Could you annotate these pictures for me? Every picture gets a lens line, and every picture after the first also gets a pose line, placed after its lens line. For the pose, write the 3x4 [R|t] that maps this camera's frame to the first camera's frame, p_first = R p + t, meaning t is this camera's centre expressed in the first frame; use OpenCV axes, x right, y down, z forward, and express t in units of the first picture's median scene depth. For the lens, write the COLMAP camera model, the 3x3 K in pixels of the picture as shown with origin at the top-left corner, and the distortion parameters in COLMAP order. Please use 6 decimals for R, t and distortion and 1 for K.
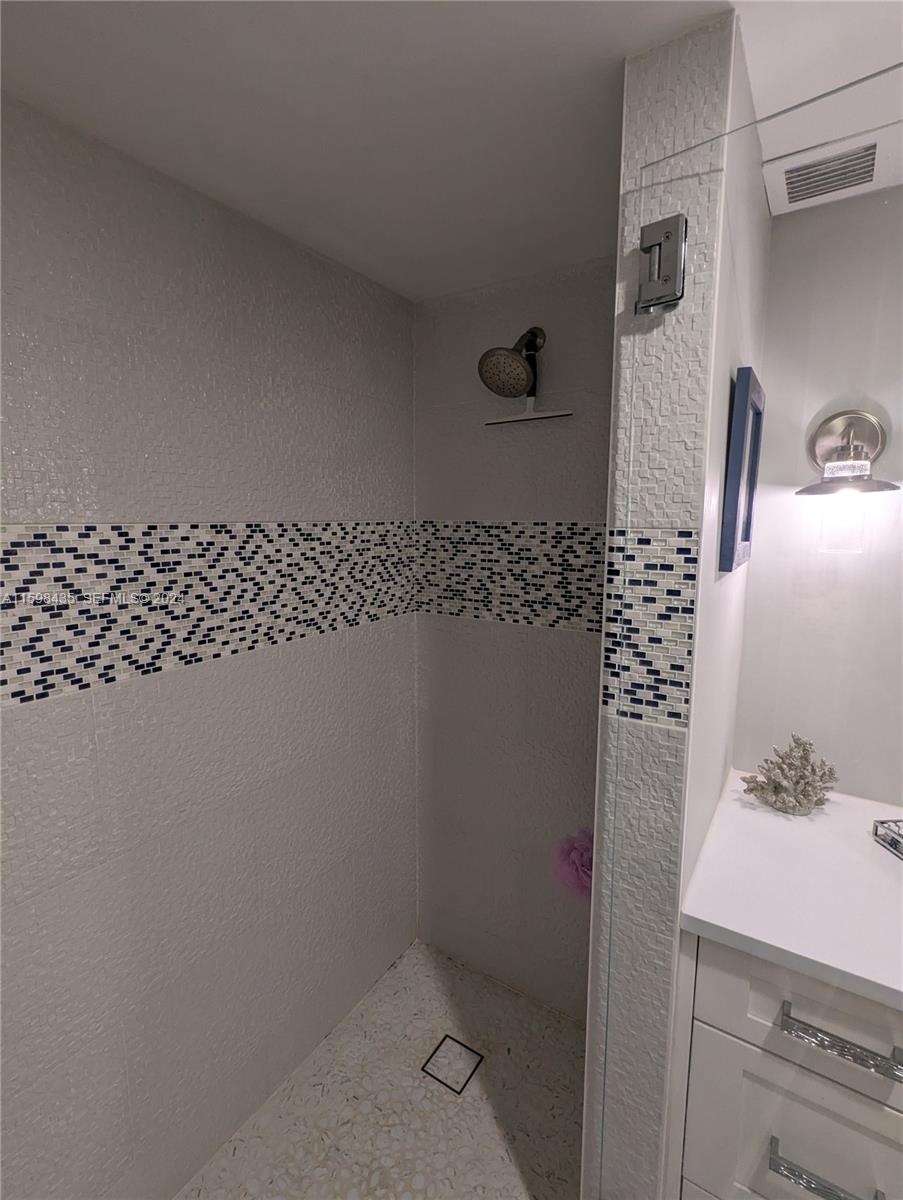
lens RADIAL K [[564.6, 0, 449.6], [0, 564.6, 594.1], [0, 0, 1]] dist [-0.001247, -0.000139]
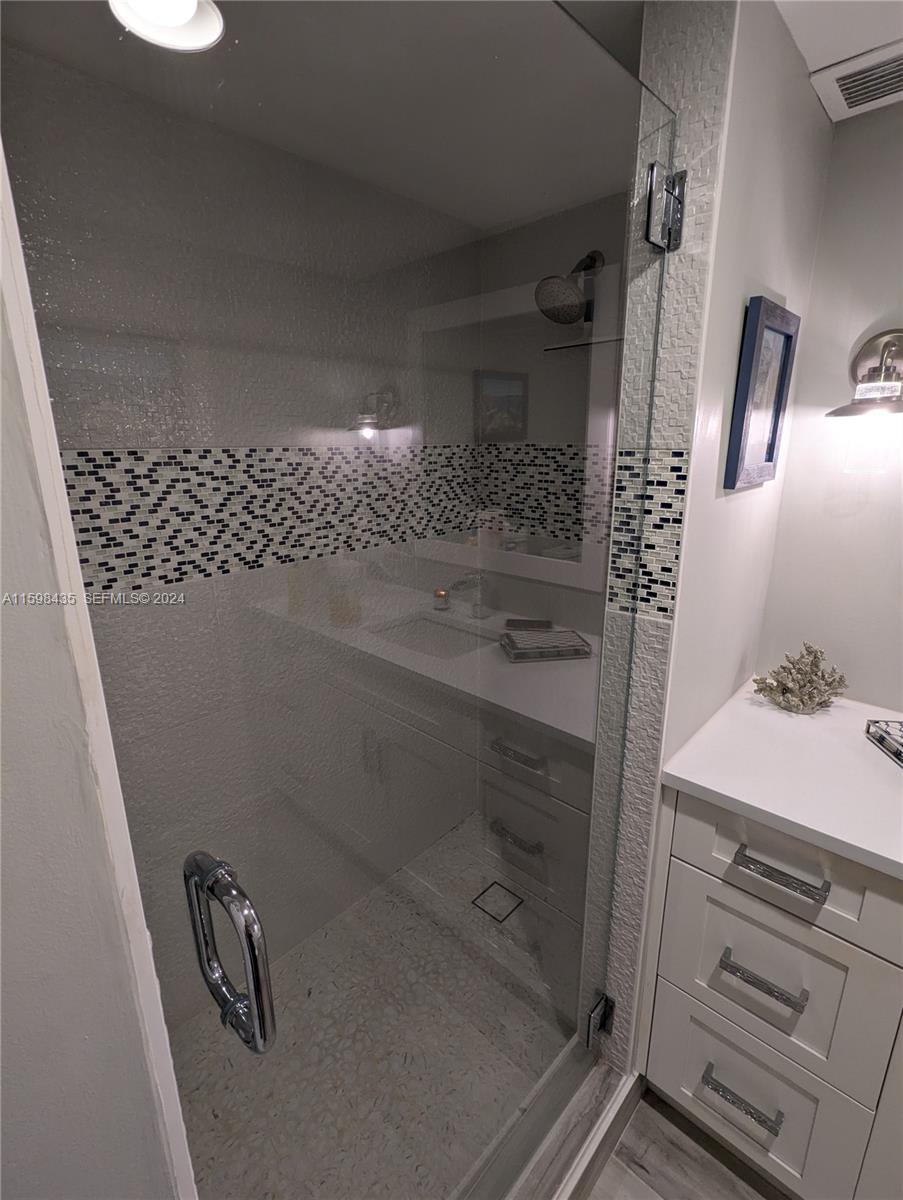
lens RADIAL K [[570.2, 0, 452.8], [0, 570.2, 596.5], [0, 0, 1]] dist [-0.000820, 0.000197]
pose [[0.986506, 0.037473, -0.159377, 0.108780], [-0.016180, 0.991003, 0.132859, 0.024237], [0.162922, -0.128487, 0.978237, -0.179391]]
